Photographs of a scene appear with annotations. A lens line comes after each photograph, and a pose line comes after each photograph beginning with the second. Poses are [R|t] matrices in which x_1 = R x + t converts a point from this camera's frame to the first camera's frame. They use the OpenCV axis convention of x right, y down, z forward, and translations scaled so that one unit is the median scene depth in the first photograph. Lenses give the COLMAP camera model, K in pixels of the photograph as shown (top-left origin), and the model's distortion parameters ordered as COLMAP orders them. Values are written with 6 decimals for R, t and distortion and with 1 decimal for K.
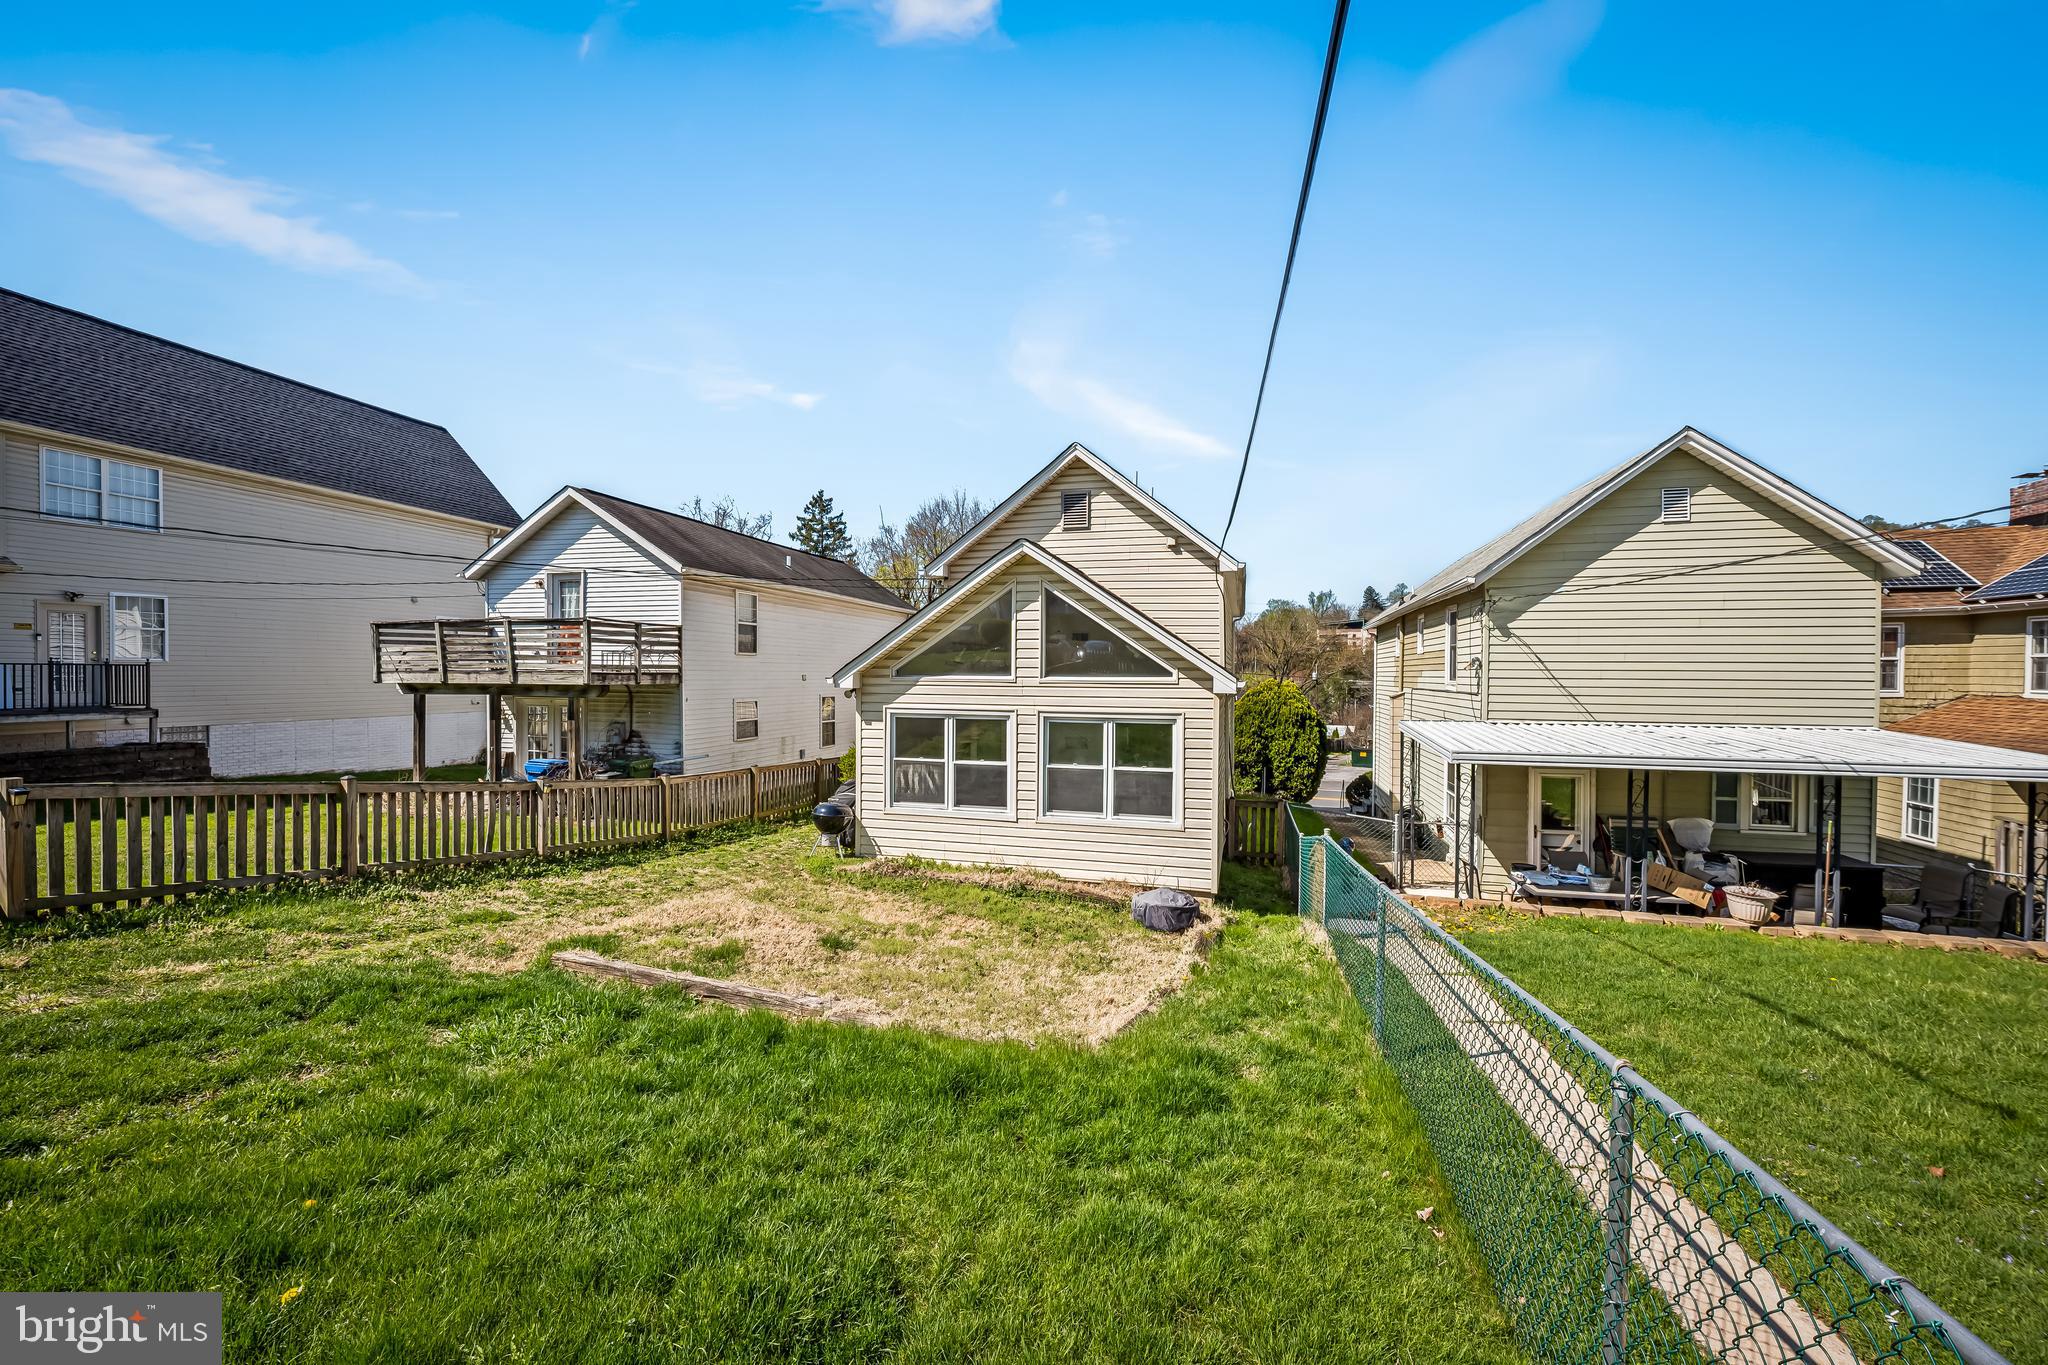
lens RADIAL K [[832.4, 0, 1032.7], [0, 832.4, 651.3], [0, 0, 1]] dist [0.001857, -0.000063]
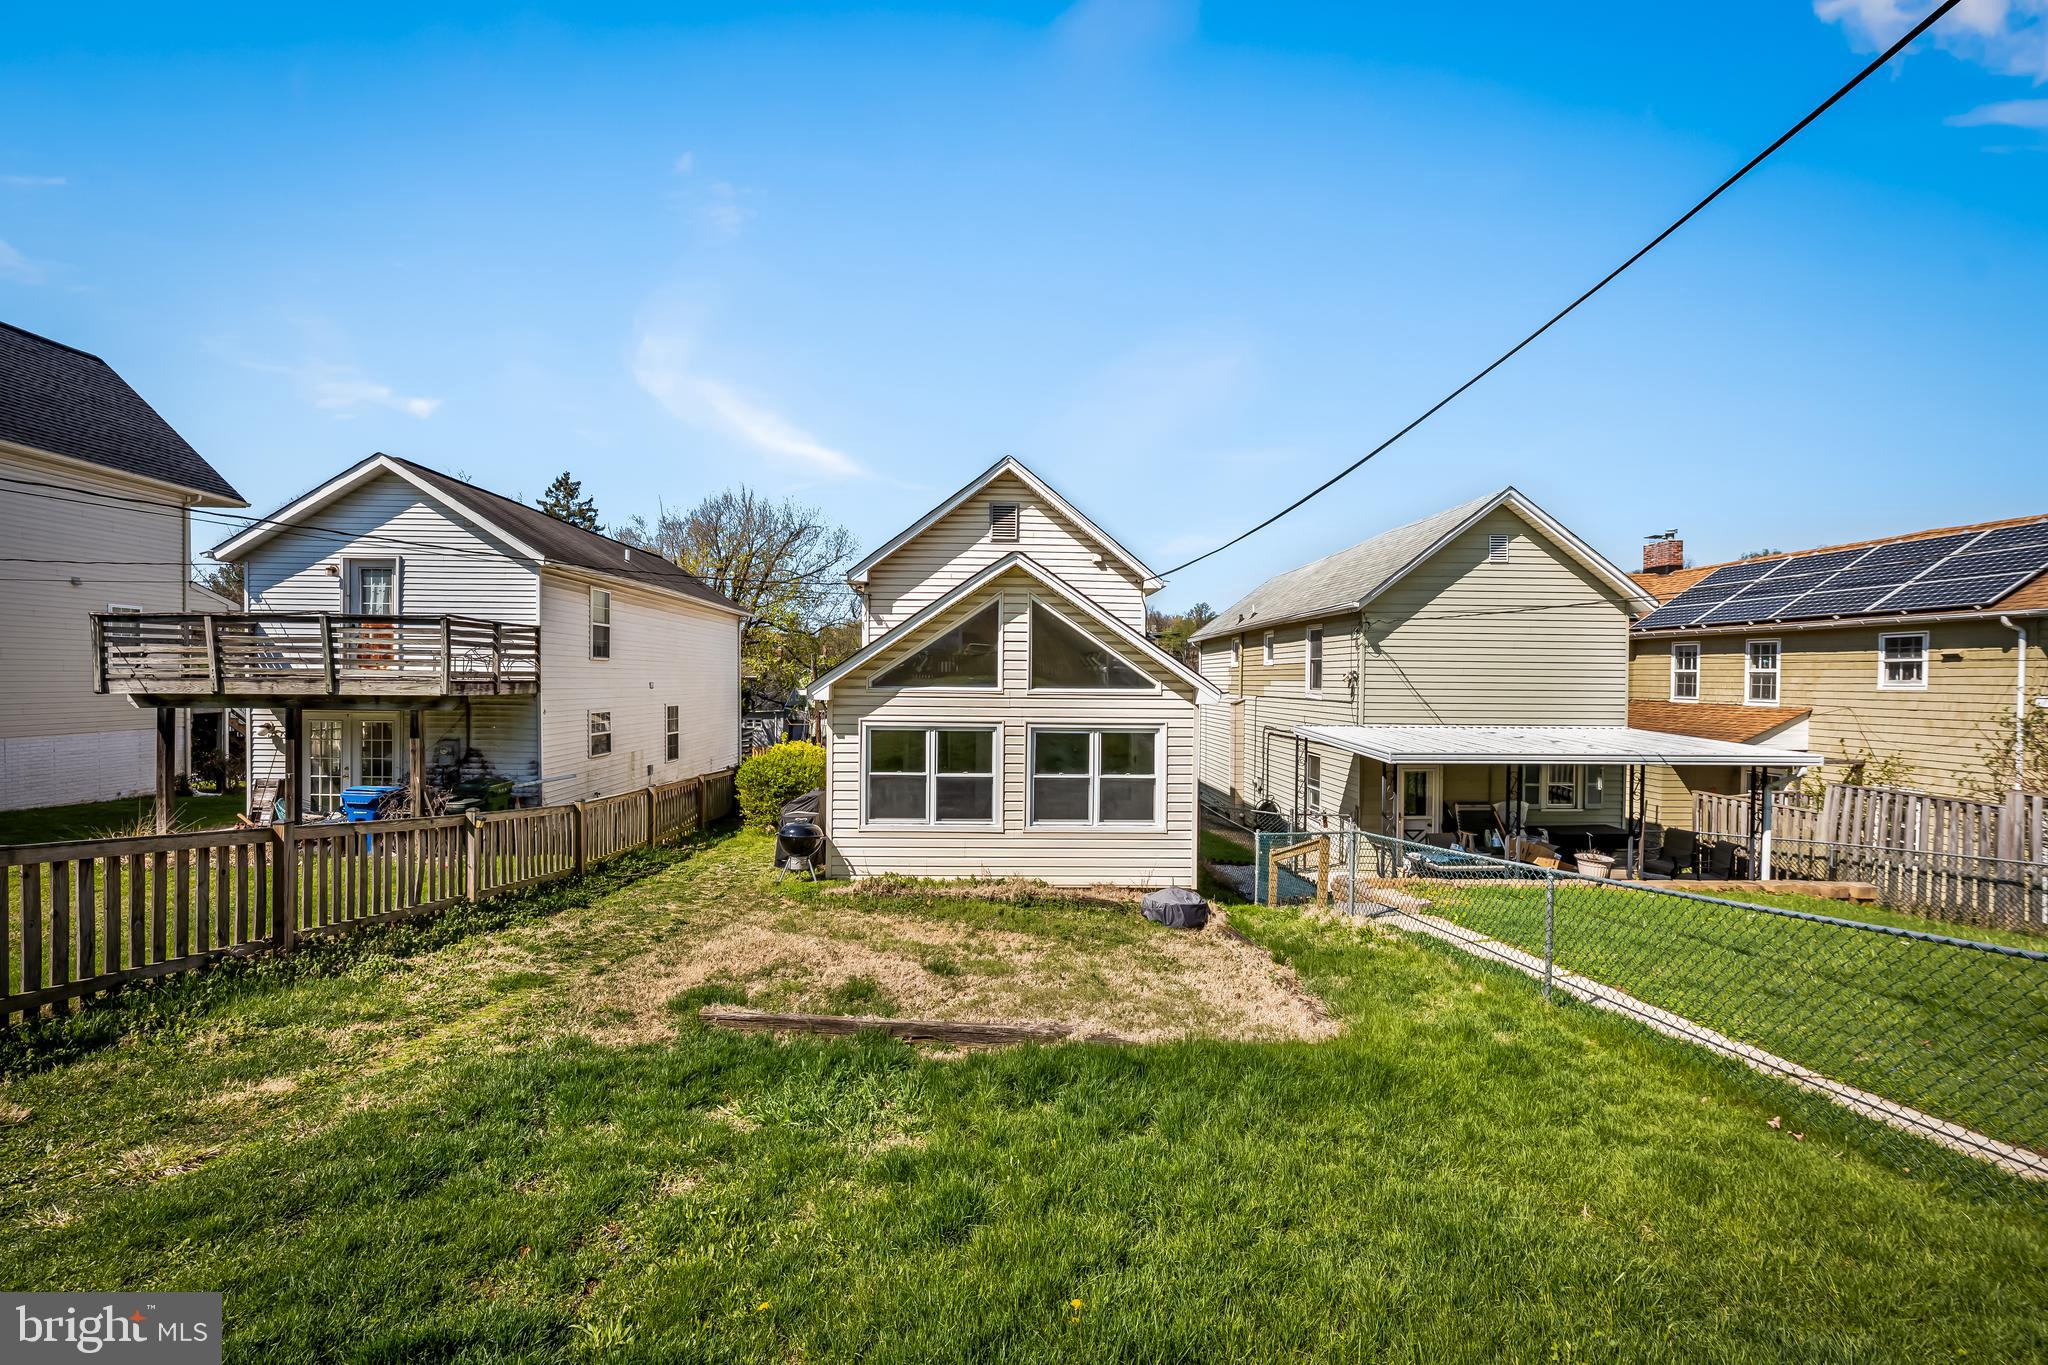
lens RADIAL K [[823.5, 0, 1028.5], [0, 823.5, 663.1], [0, 0, 1]] dist [0.000891, 0.000086]
pose [[0.953946, 0.009253, 0.299836, -0.276670], [-0.011916, 0.999904, 0.007053, -0.006843], [-0.299742, -0.010301, 0.953965, 0.043700]]
